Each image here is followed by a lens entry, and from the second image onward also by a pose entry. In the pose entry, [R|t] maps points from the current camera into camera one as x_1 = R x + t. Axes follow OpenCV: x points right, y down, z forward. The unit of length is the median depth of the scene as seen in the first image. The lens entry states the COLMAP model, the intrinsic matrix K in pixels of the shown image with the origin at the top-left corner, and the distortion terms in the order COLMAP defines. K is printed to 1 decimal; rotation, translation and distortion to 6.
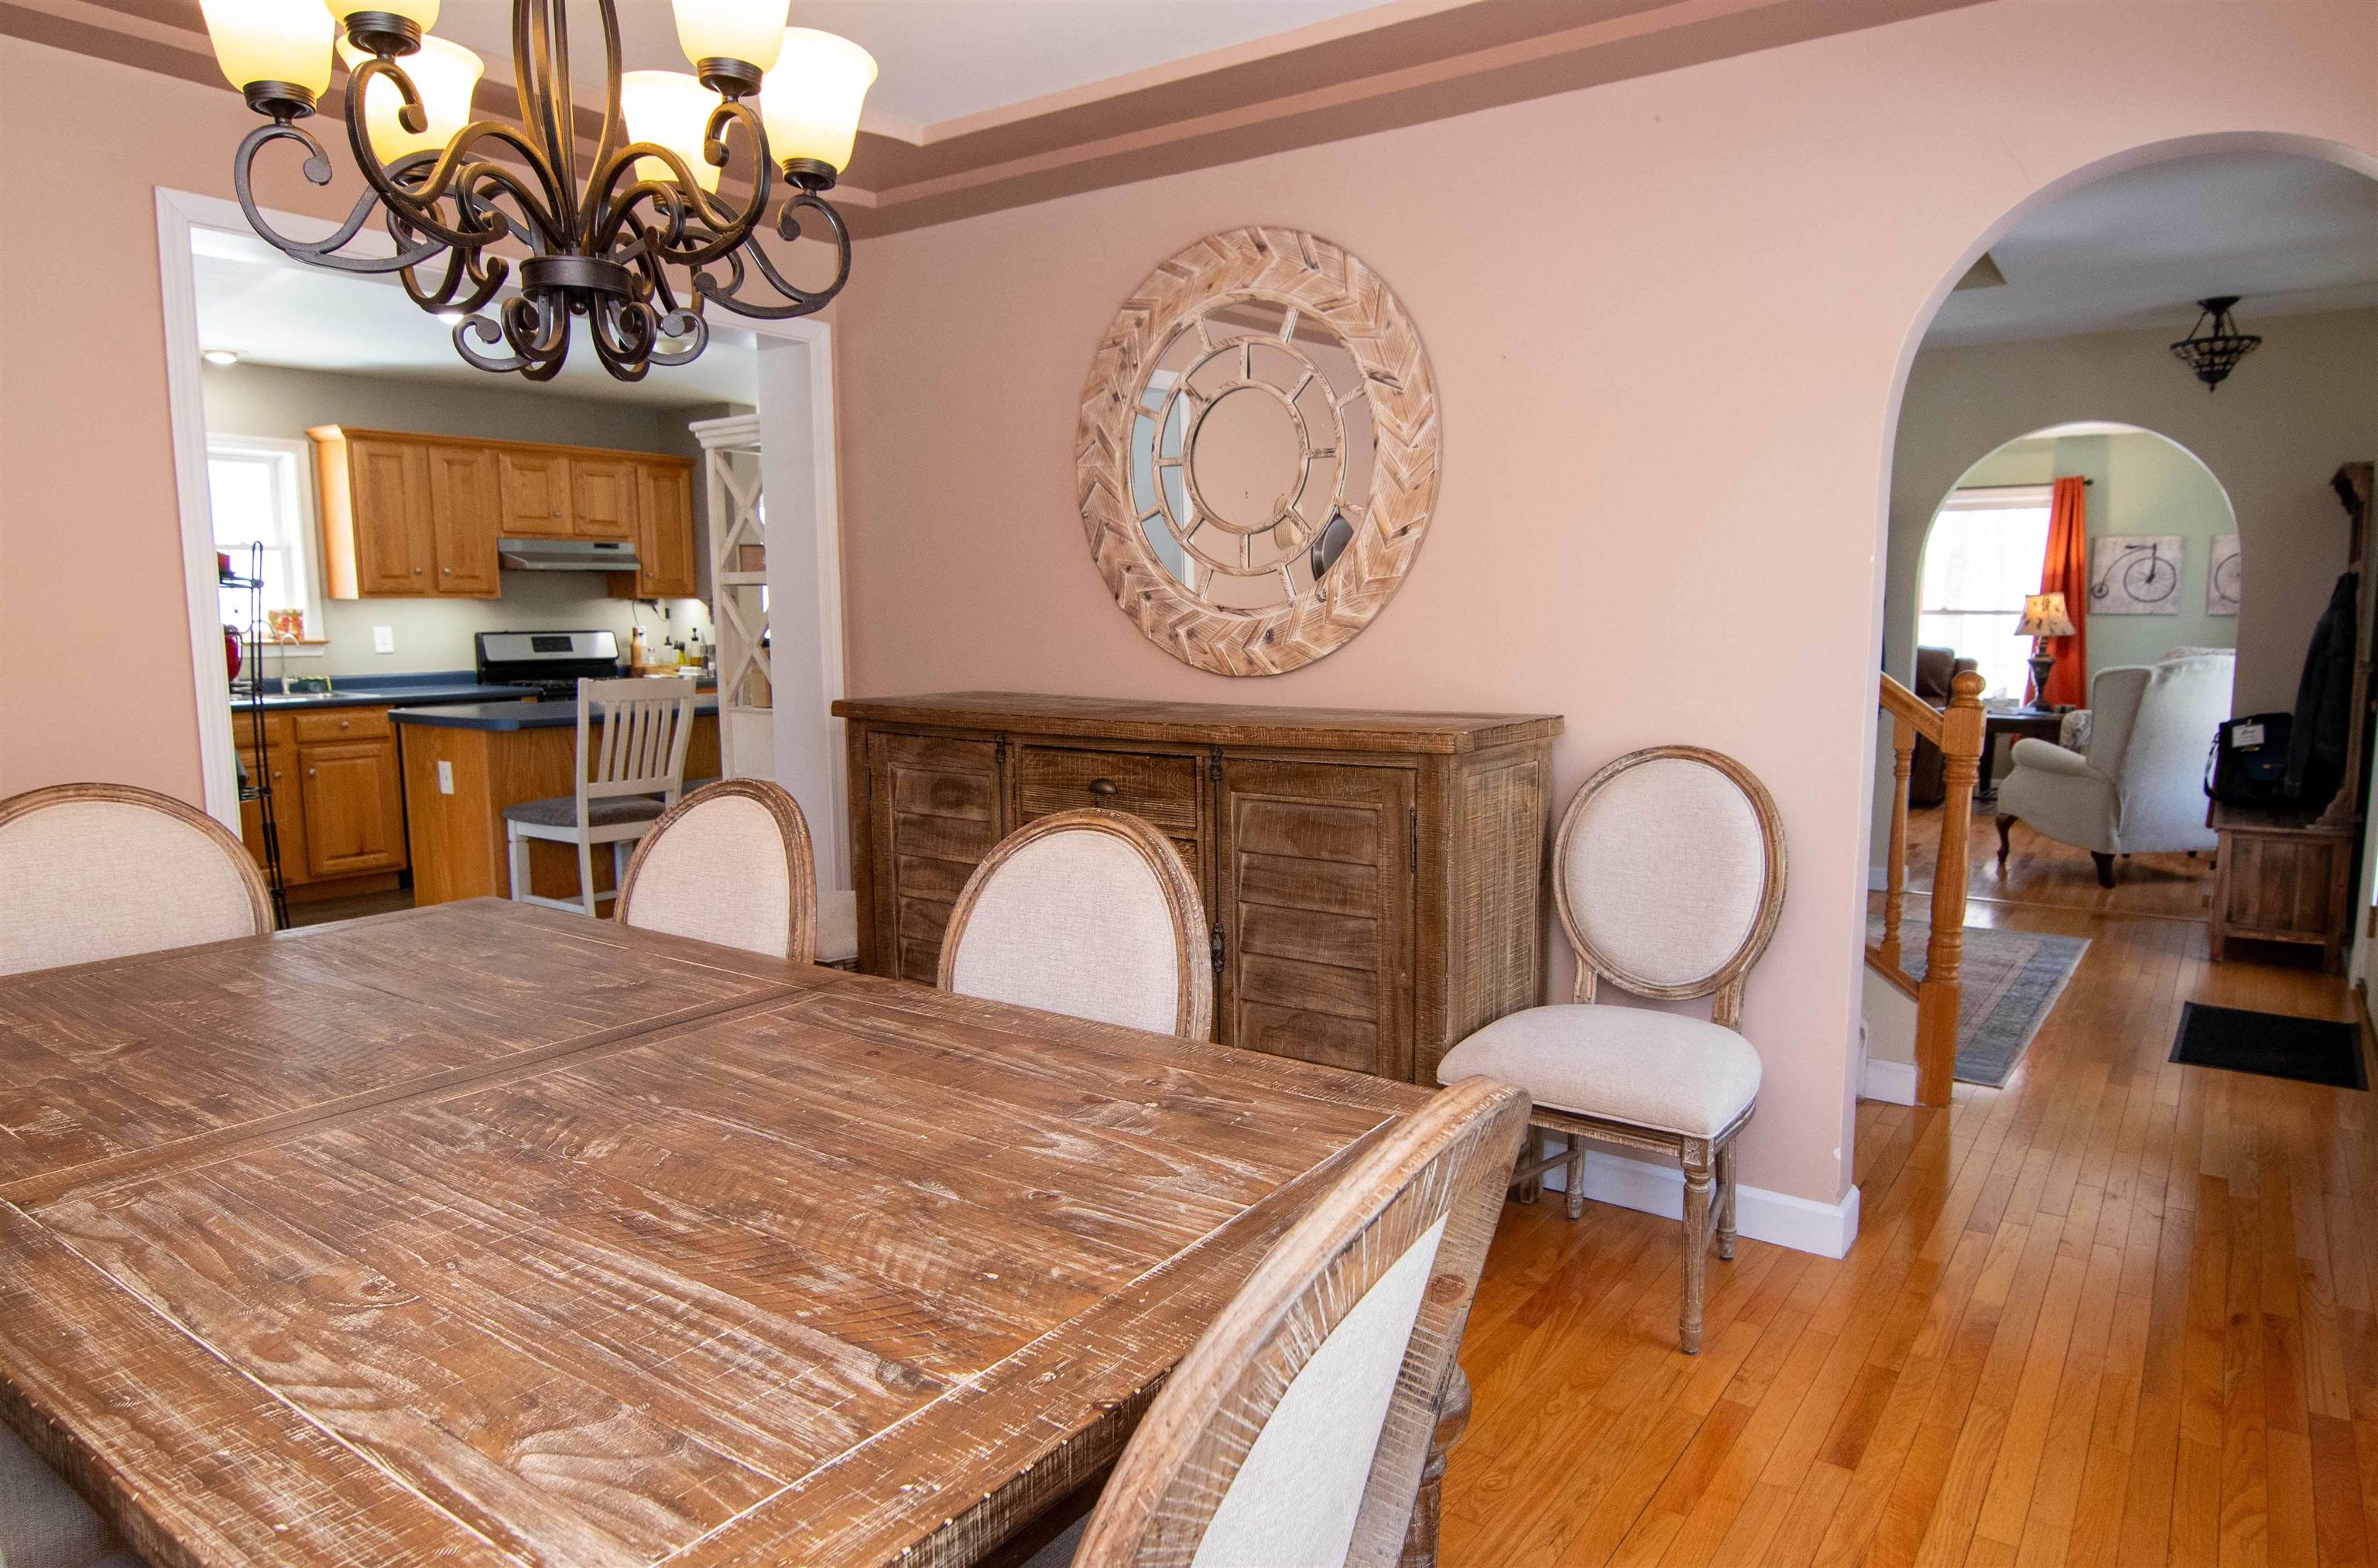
lens RADIAL K [[1444.7, 0, 1254.5], [0, 1444.7, 792.0], [0, 0, 1]] dist [0.000863, -0.015051]
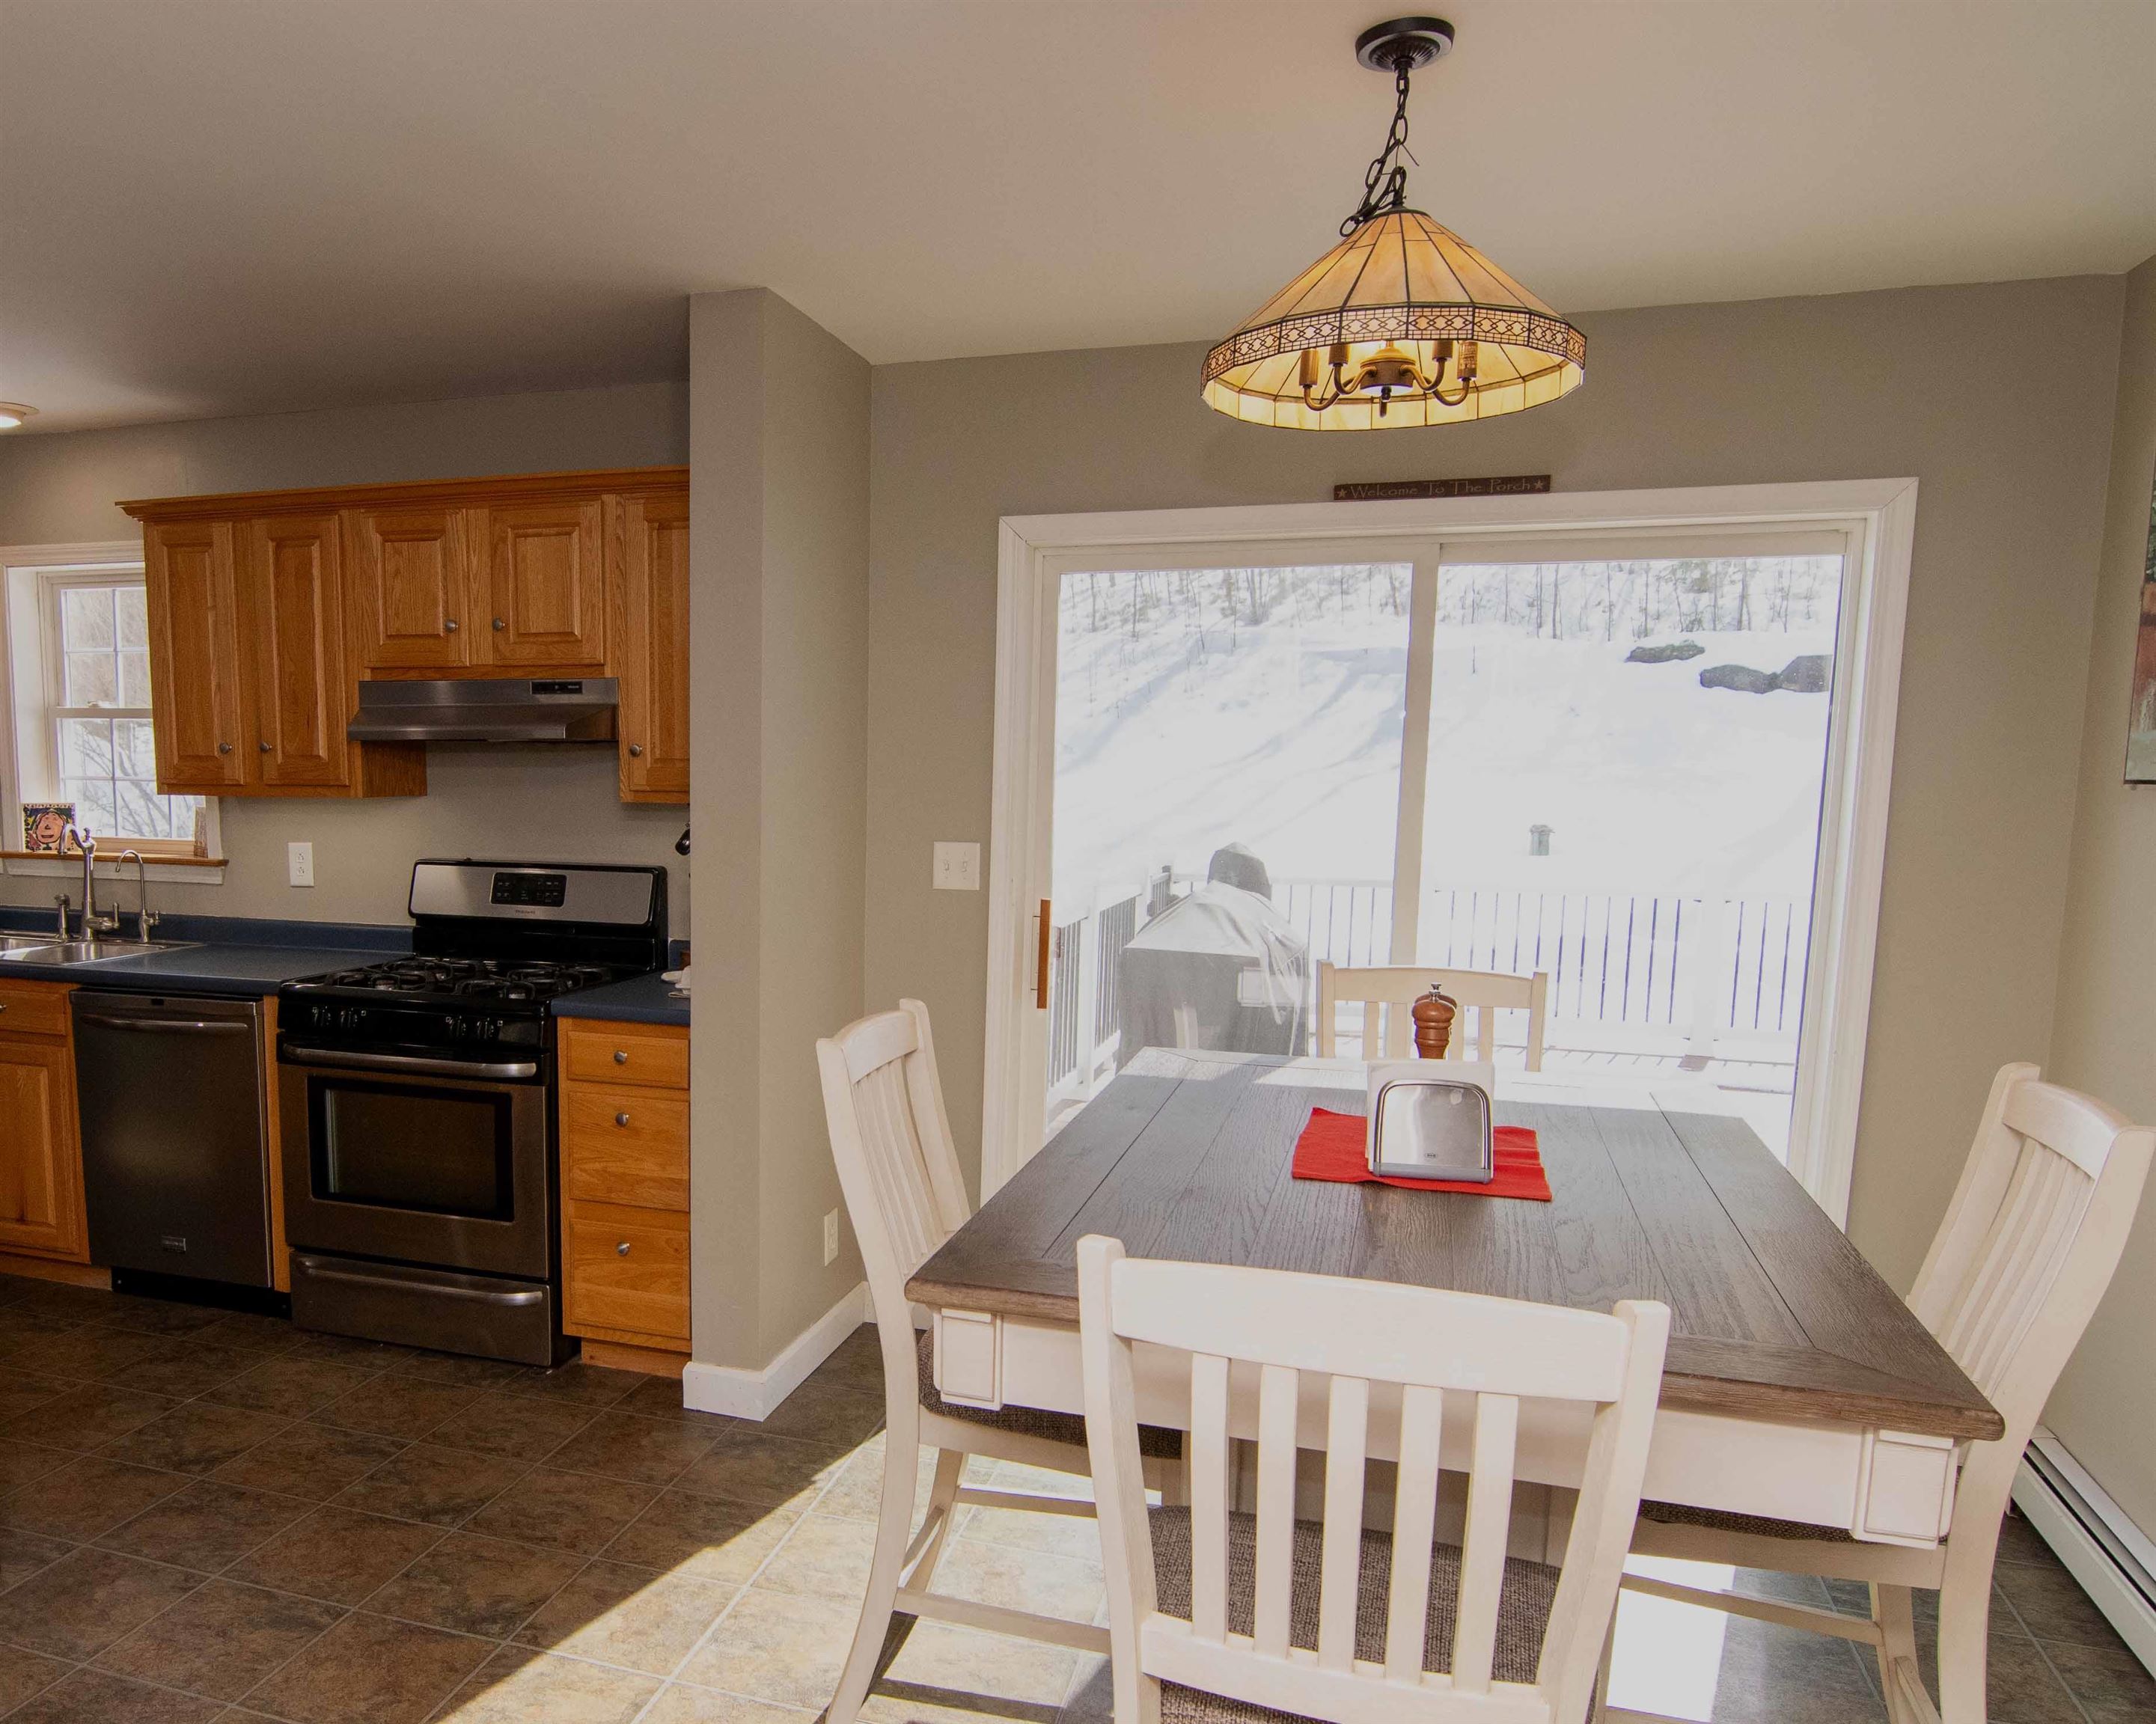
lens RADIAL K [[1578.0, 0, 848.8], [0, 1578.0, 973.3], [0, 0, 1]] dist [-0.004140, -0.003903]
pose [[0.251787, 0.132702, -0.958641, 0.184088], [-0.132798, 0.985922, 0.101599, -0.394003], [0.958628, 0.101724, 0.265865, 2.636659]]
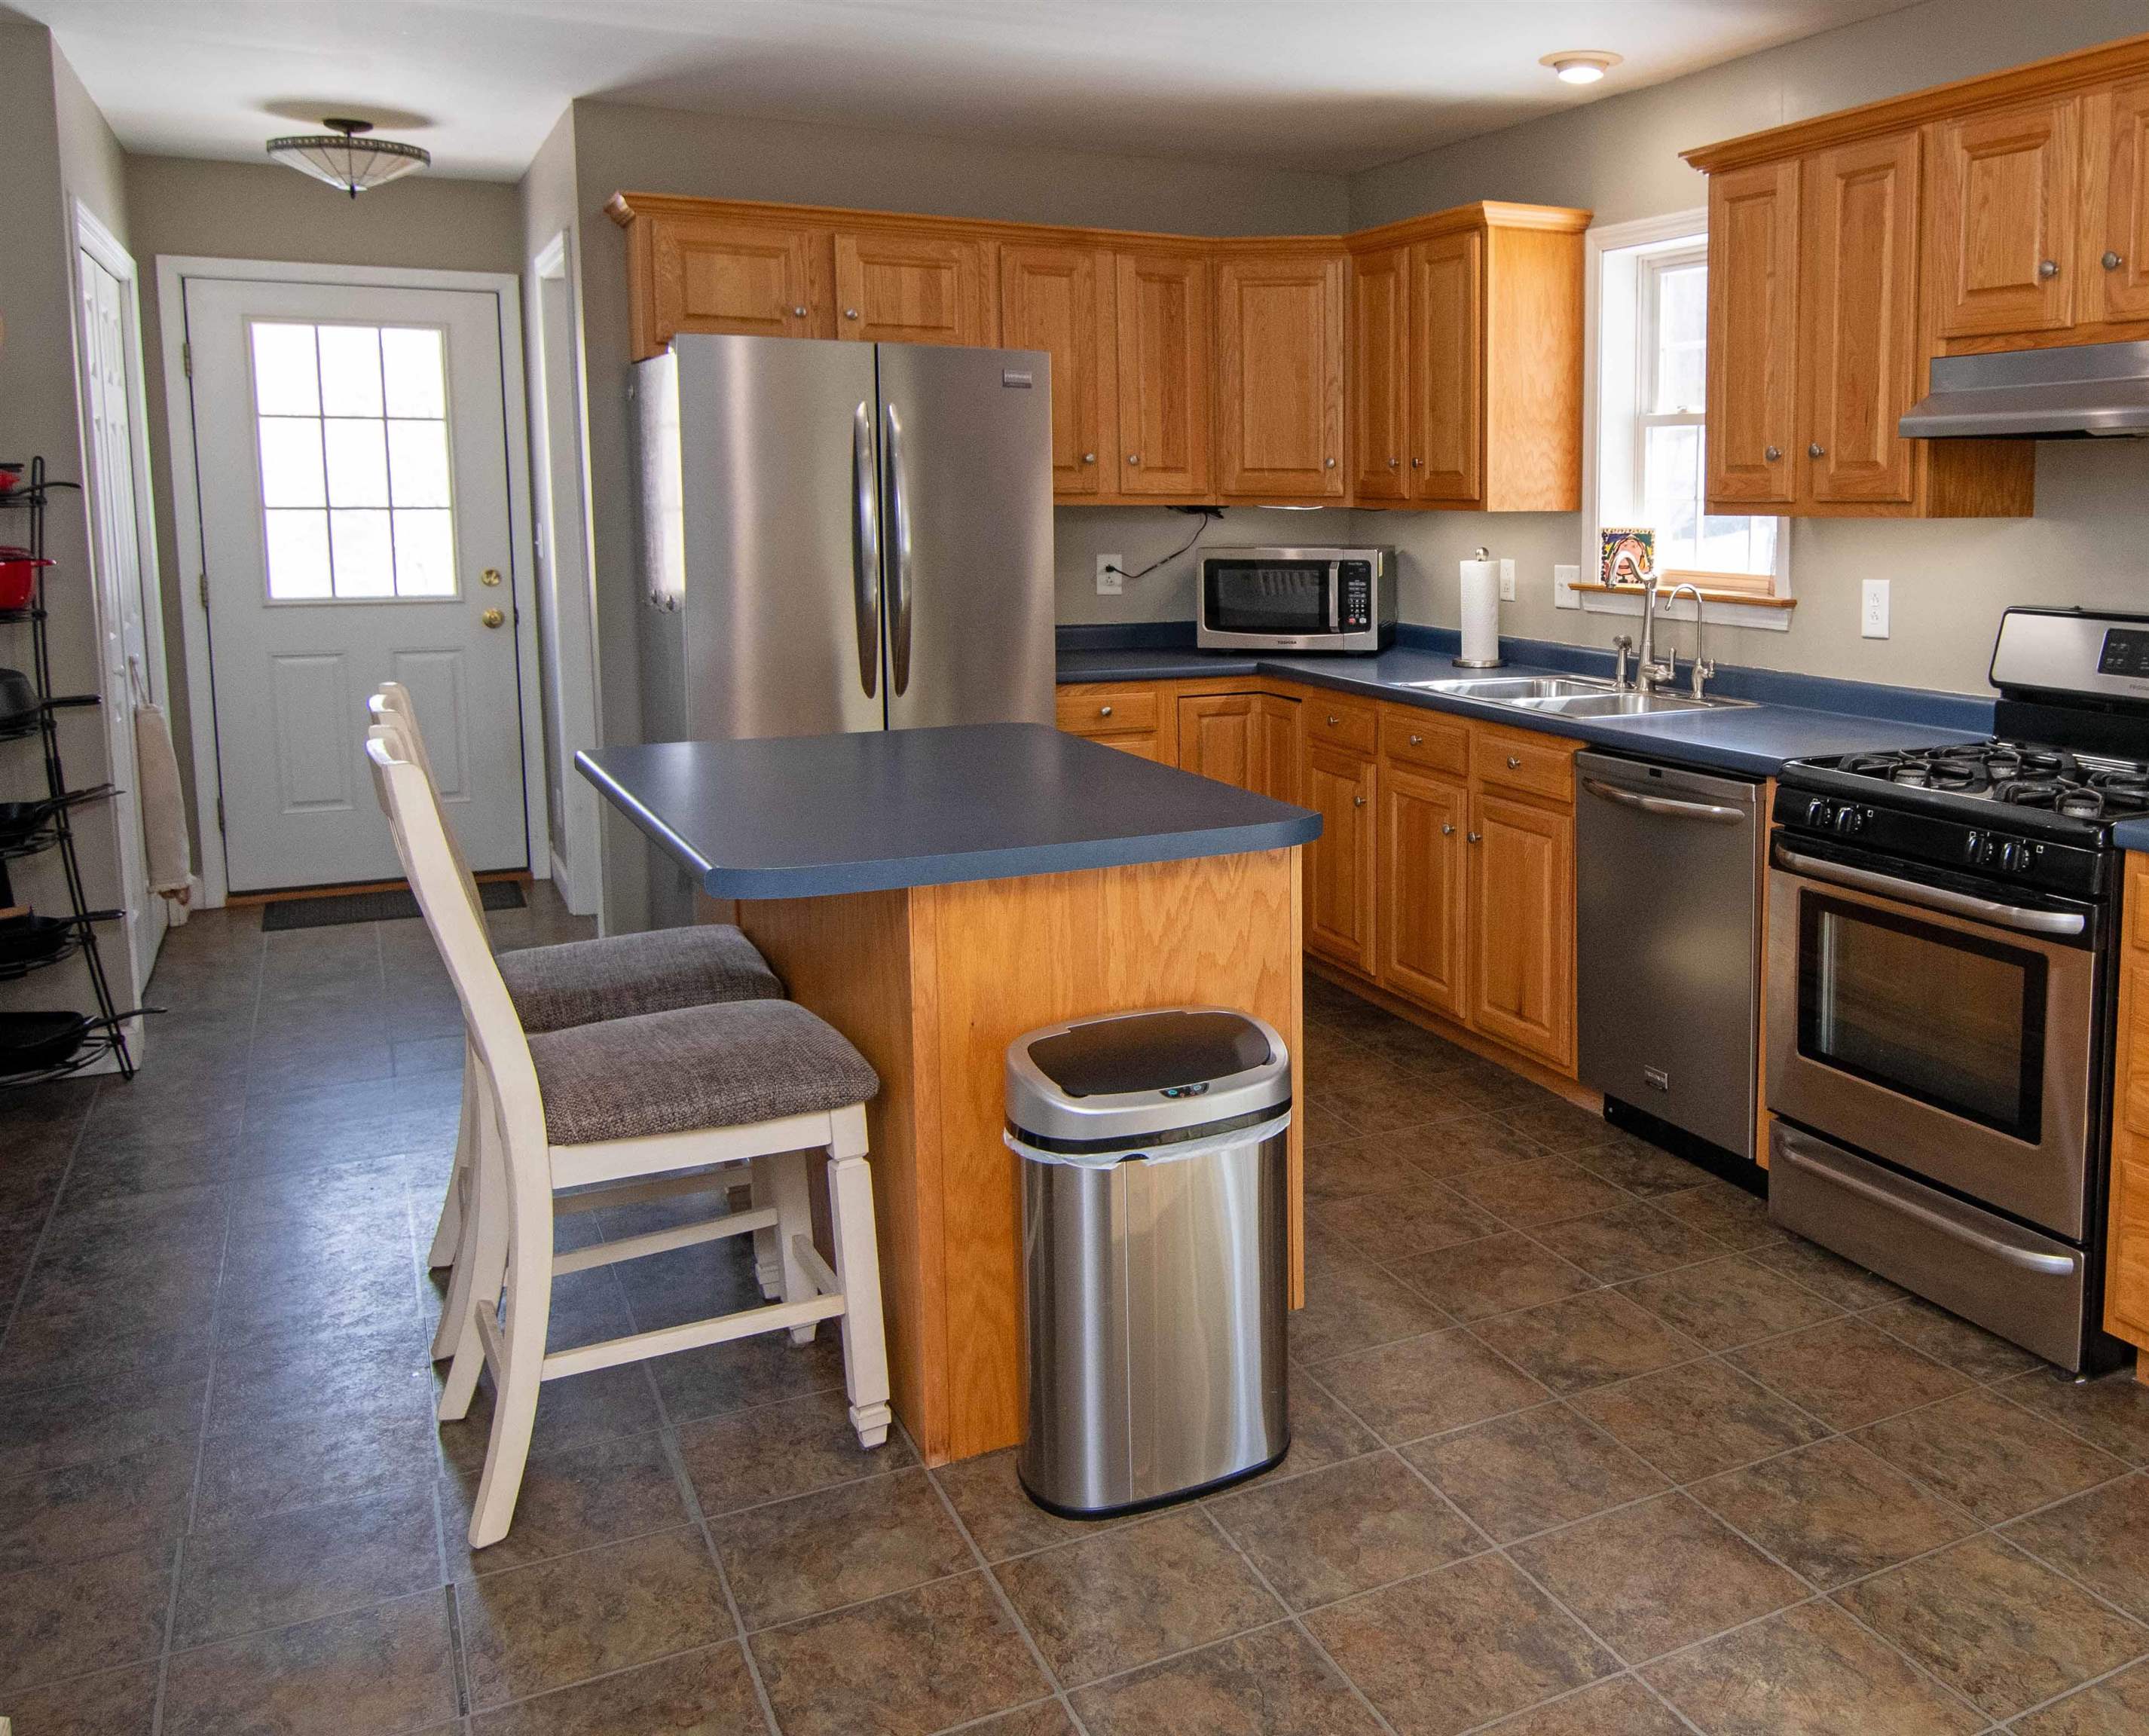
lens RADIAL K [[1875.5, 0, 1460.3], [0, 1875.5, 728.3], [0, 0, 1]] dist [0.006922, -0.026658]
pose [[-0.417580, 0.113406, -0.901535, -0.061713], [-0.119029, 0.976804, 0.178007, -0.395622], [0.900810, 0.181641, -0.394396, 2.818314]]
